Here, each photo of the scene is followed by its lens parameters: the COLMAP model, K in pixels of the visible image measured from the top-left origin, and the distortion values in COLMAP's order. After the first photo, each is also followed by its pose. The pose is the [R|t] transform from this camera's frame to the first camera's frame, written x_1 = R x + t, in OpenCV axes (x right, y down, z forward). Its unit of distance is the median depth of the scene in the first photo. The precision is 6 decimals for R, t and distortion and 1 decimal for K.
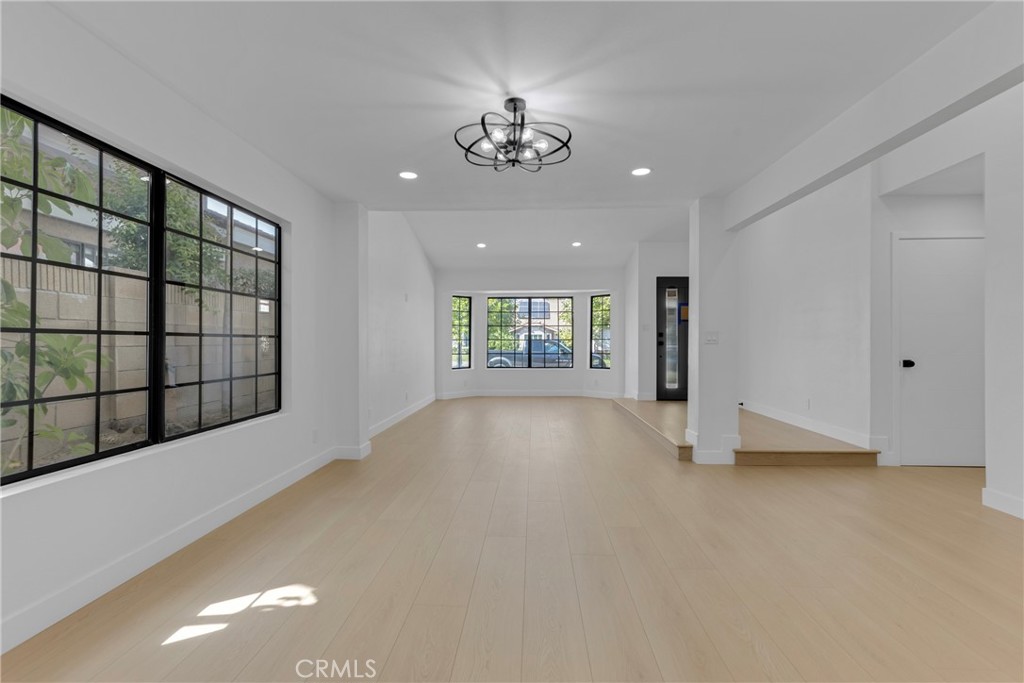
lens RADIAL K [[470.4, 0, 508.4], [0, 470.4, 345.3], [0, 0, 1]] dist [-0.008416, 0.003956]
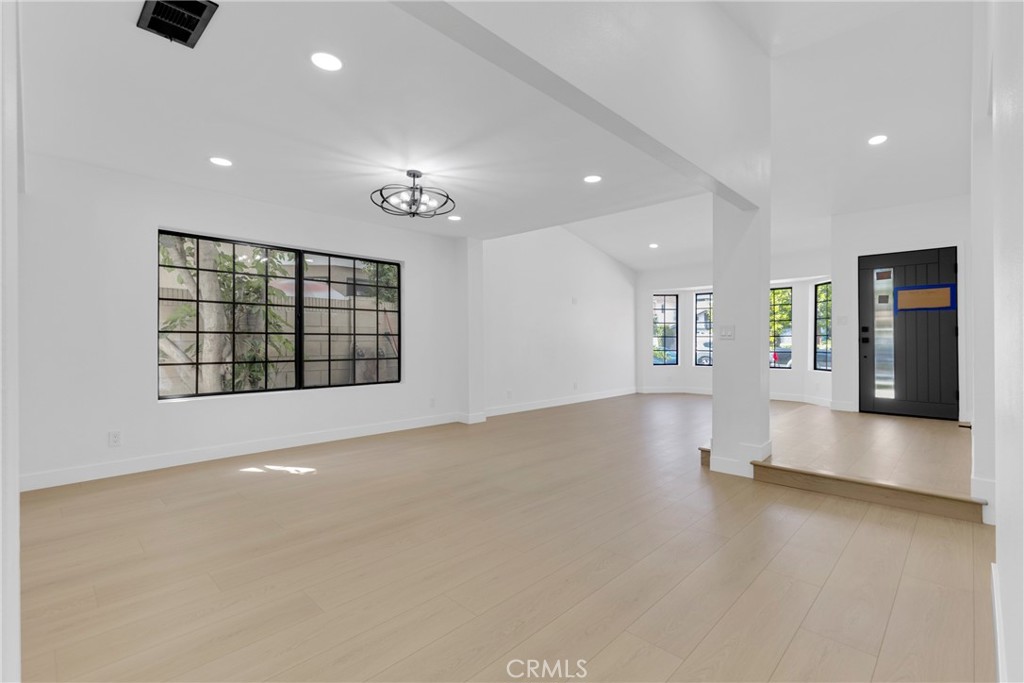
lens RADIAL K [[470.4, 0, 547.4], [0, 470.4, 338.4], [0, 0, 1]] dist [-0.008416, 0.003956]
pose [[0.760664, -0.004059, -0.649133, 0.753469], [-0.003936, 0.999933, -0.010864, 0.007313], [0.649133, 0.010819, 0.760598, 0.098697]]
